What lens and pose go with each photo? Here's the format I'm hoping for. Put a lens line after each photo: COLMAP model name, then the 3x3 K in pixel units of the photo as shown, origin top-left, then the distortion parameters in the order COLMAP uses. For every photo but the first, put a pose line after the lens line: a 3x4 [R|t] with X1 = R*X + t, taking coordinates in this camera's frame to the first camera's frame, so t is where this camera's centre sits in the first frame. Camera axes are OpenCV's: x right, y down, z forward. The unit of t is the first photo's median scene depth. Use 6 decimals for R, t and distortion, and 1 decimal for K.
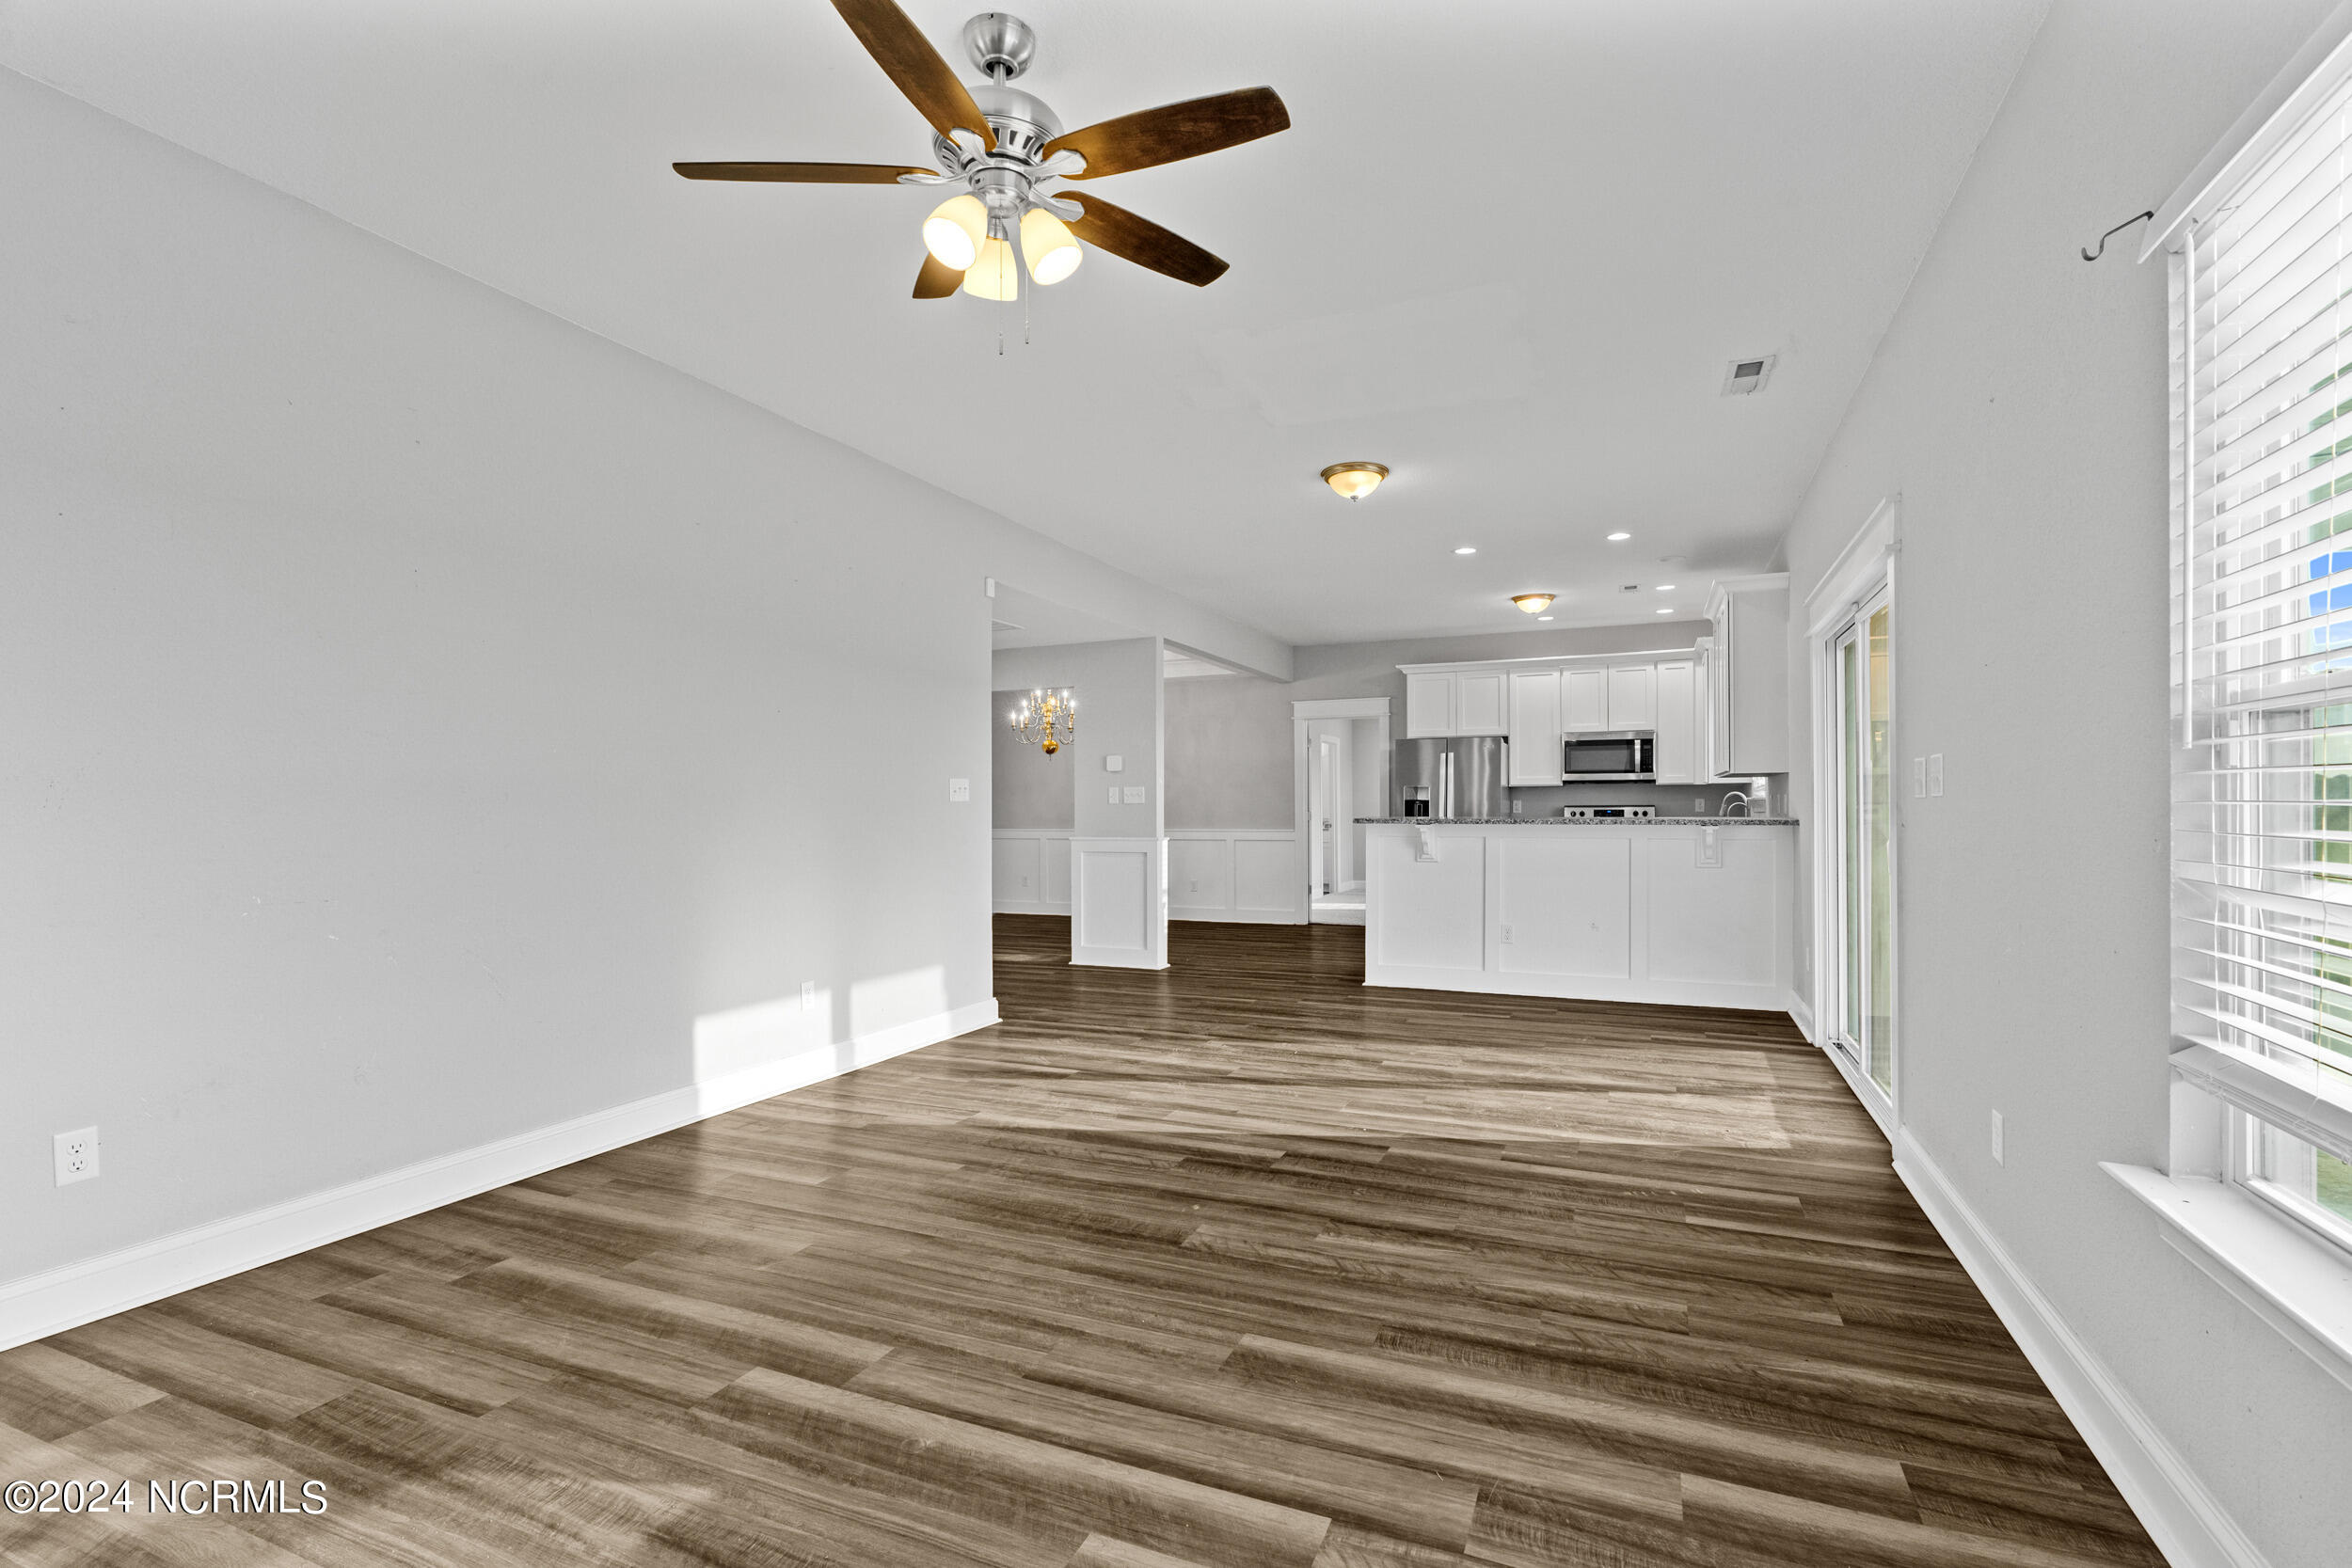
lens RADIAL K [[1080.0, 0, 1185.2], [0, 1080.0, 801.3], [0, 0, 1]] dist [-0.008024, 0.001969]
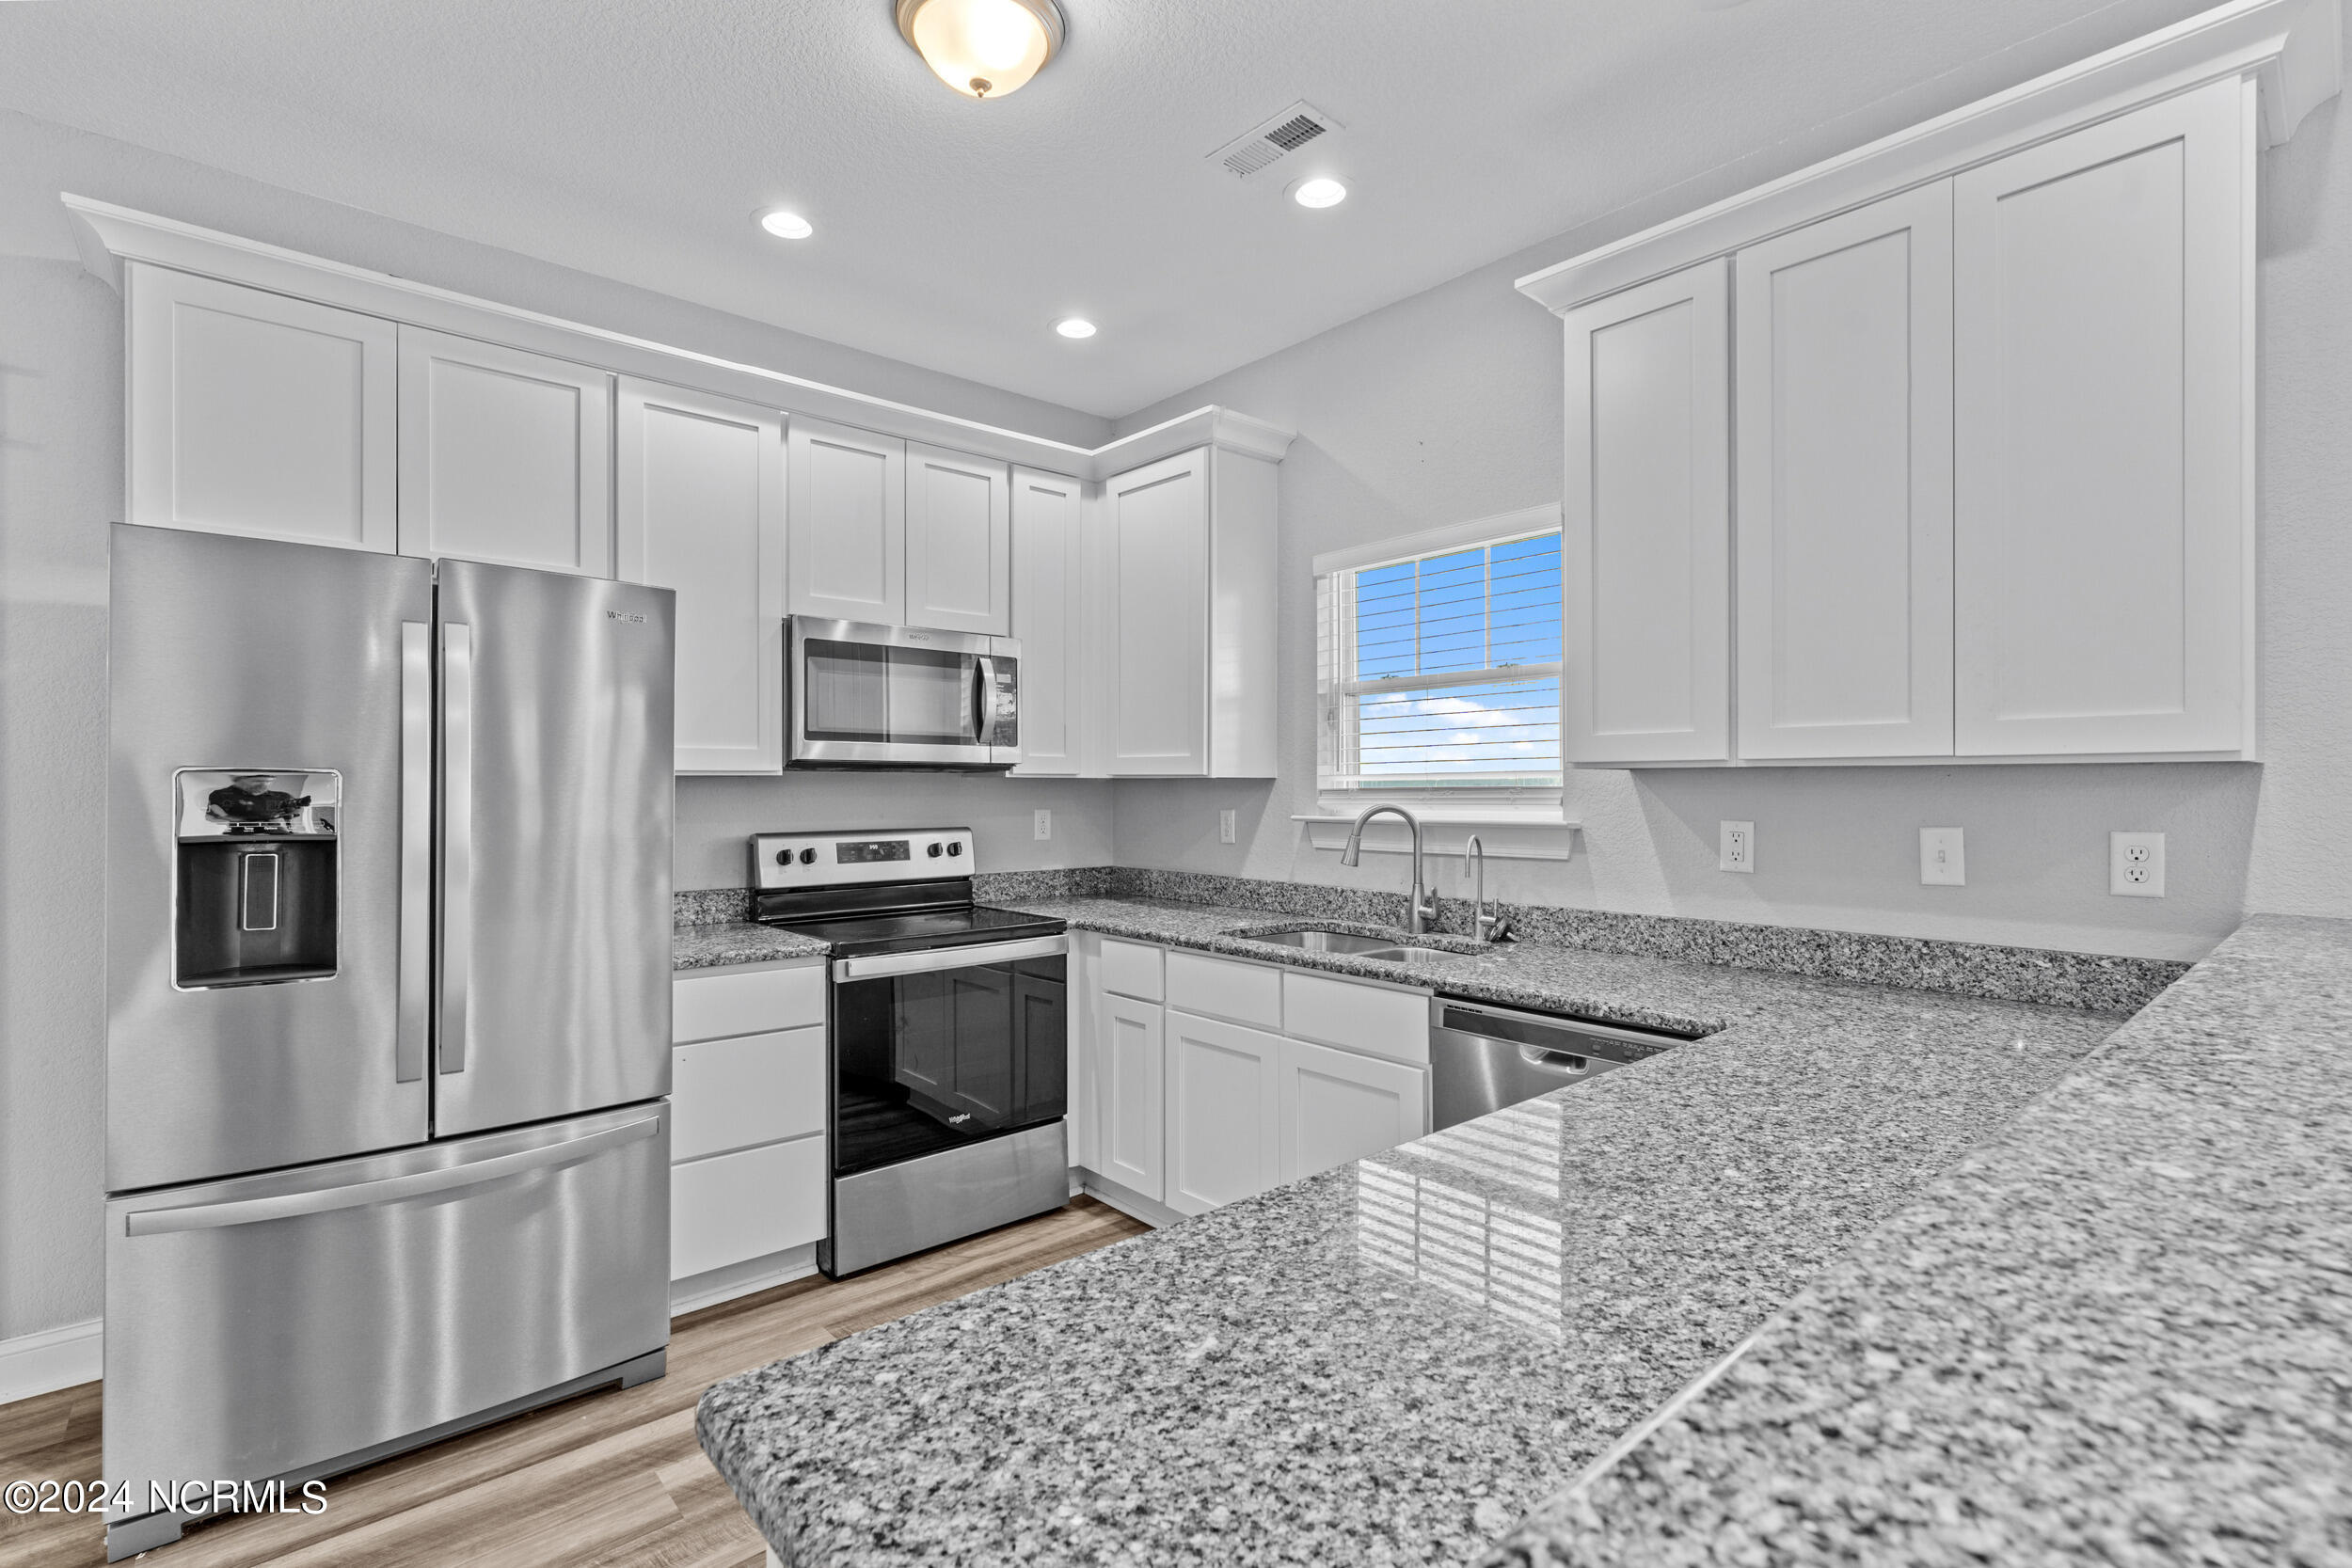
lens RADIAL K [[1080.0, 0, 1182.2], [0, 1080.0, 773.1], [0, 0, 1]] dist [-0.008024, 0.001969]
pose [[0.434004, 0.016030, 0.900768, 0.201516], [-0.009228, 0.999868, -0.013347, -0.021986], [-0.900864, -0.002519, 0.434094, 1.410052]]
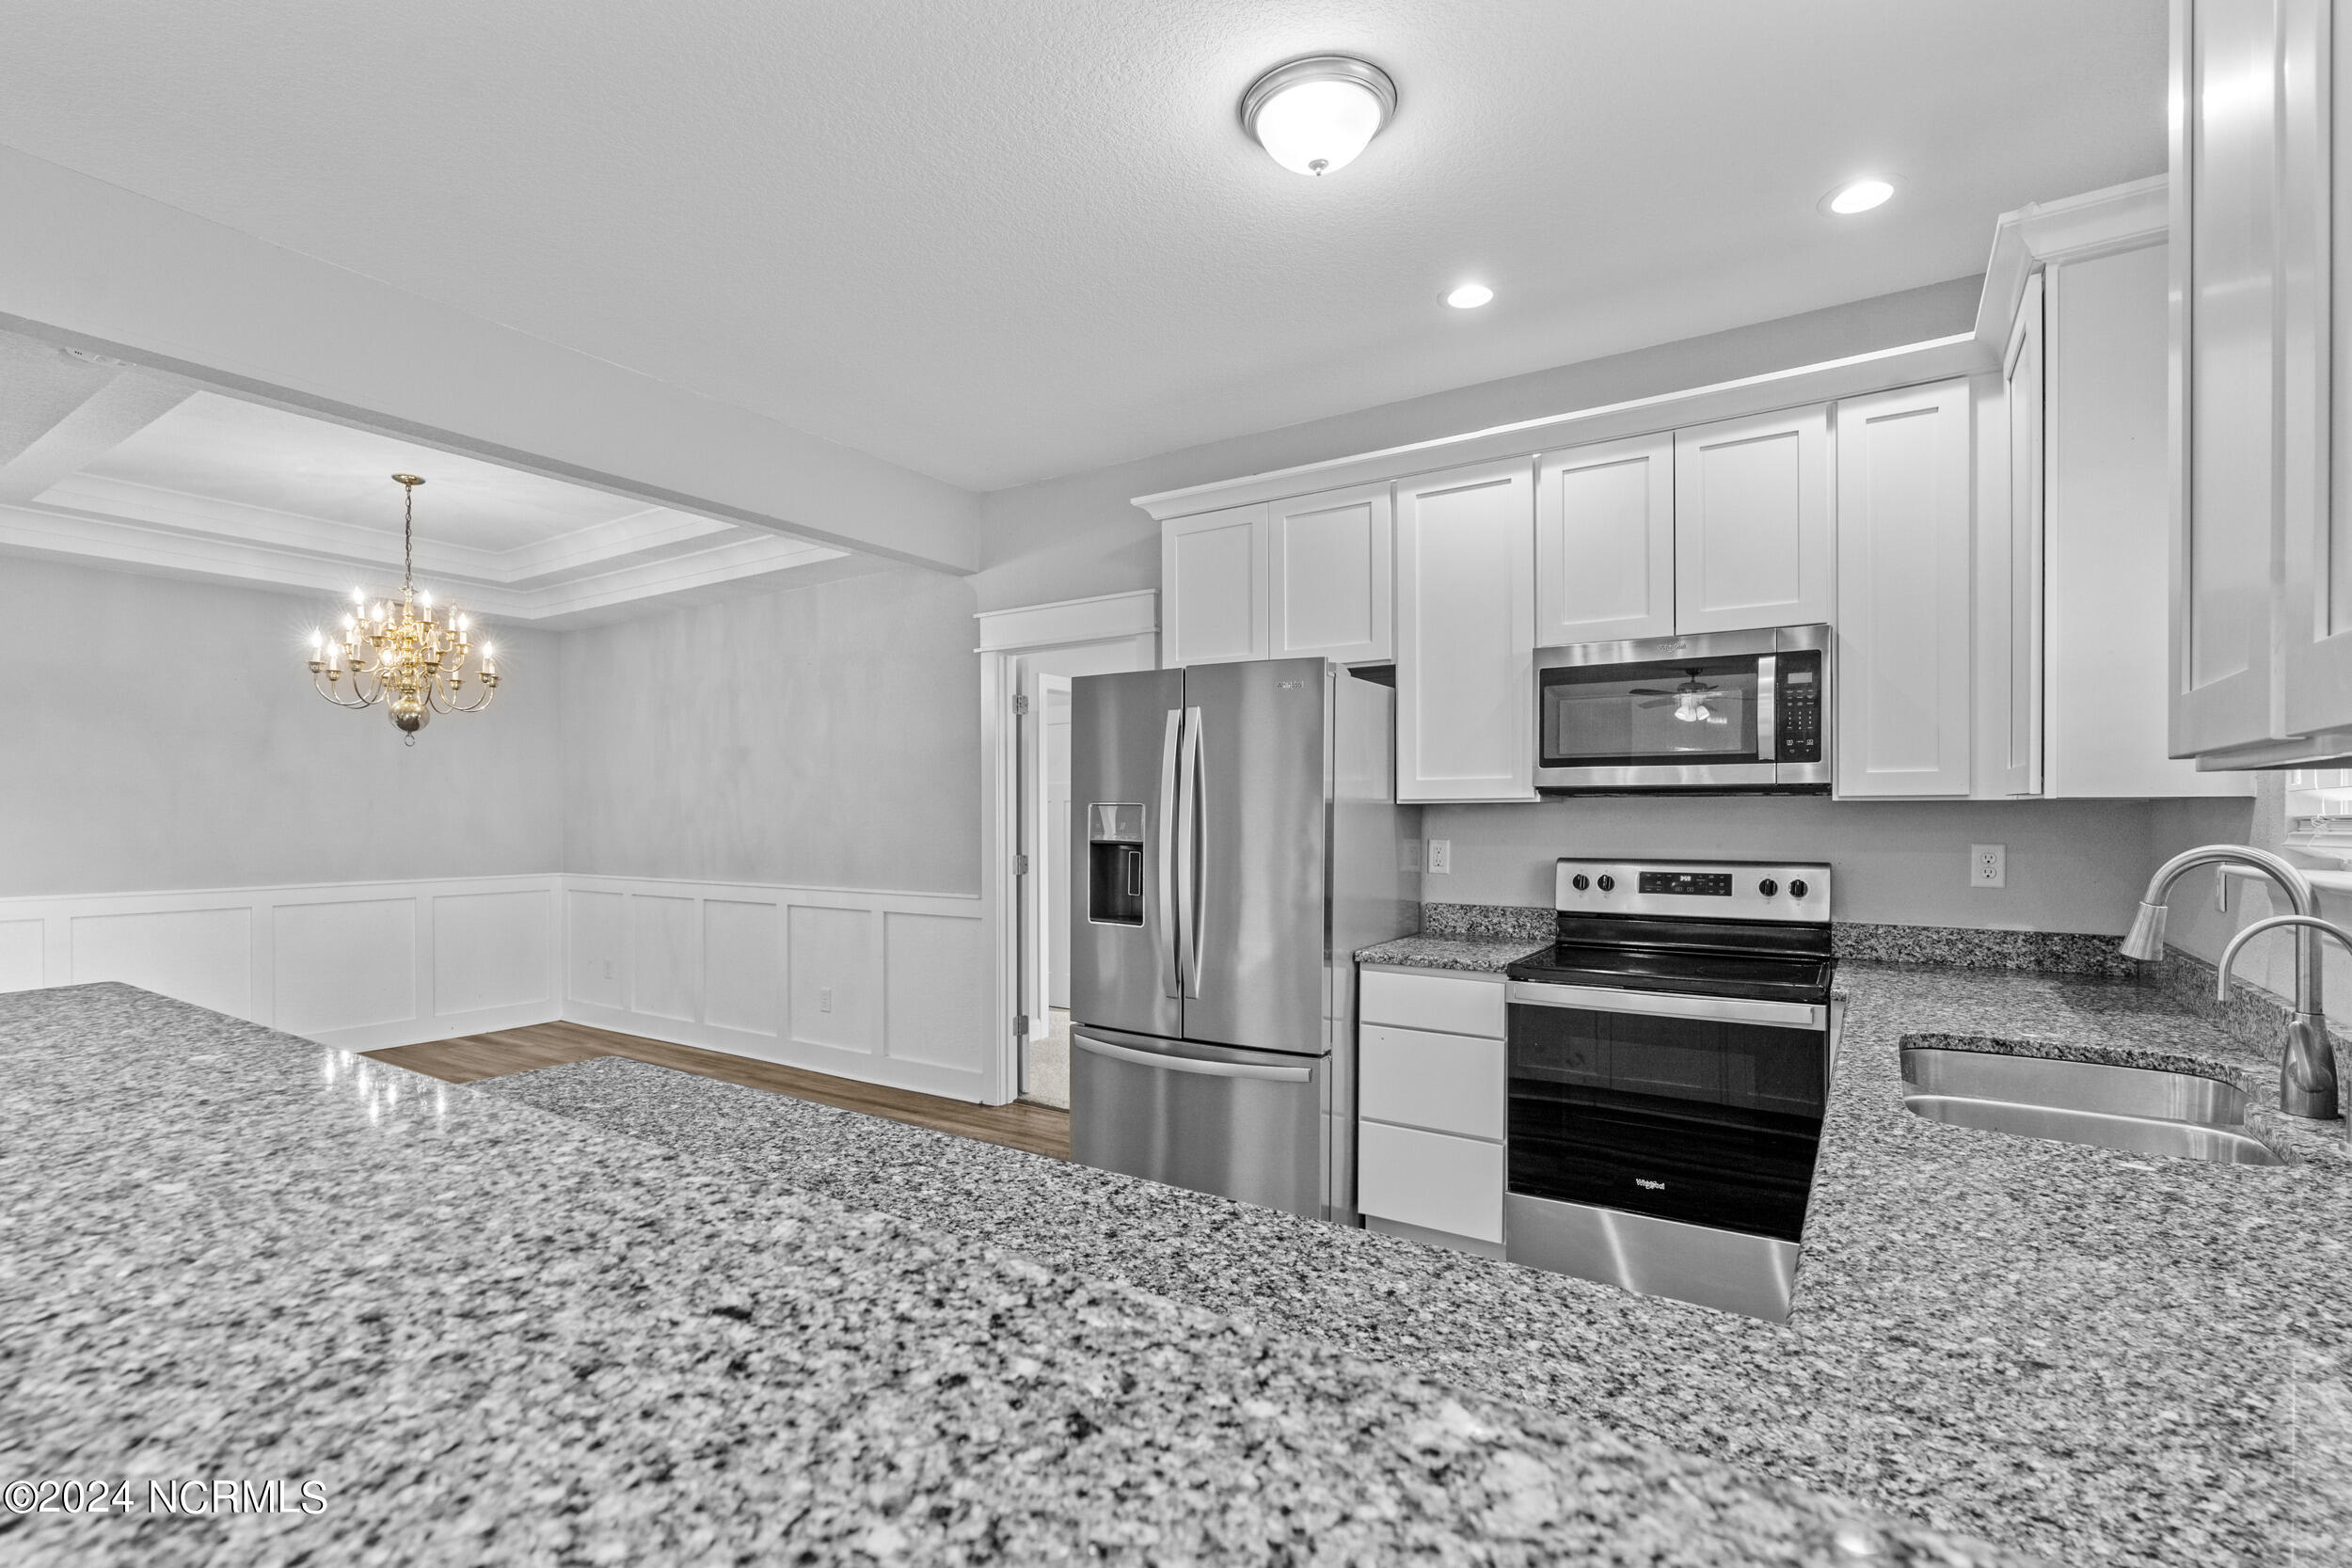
lens RADIAL K [[1080.0, 0, 1163.8], [0, 1080.0, 808.1], [0, 0, 1]] dist [-0.008024, 0.001969]
pose [[0.982755, 0.001829, -0.184904, 0.557354], [-0.000938, 0.999988, 0.004909, -0.026378], [0.184910, -0.004651, 0.982744, 1.207501]]
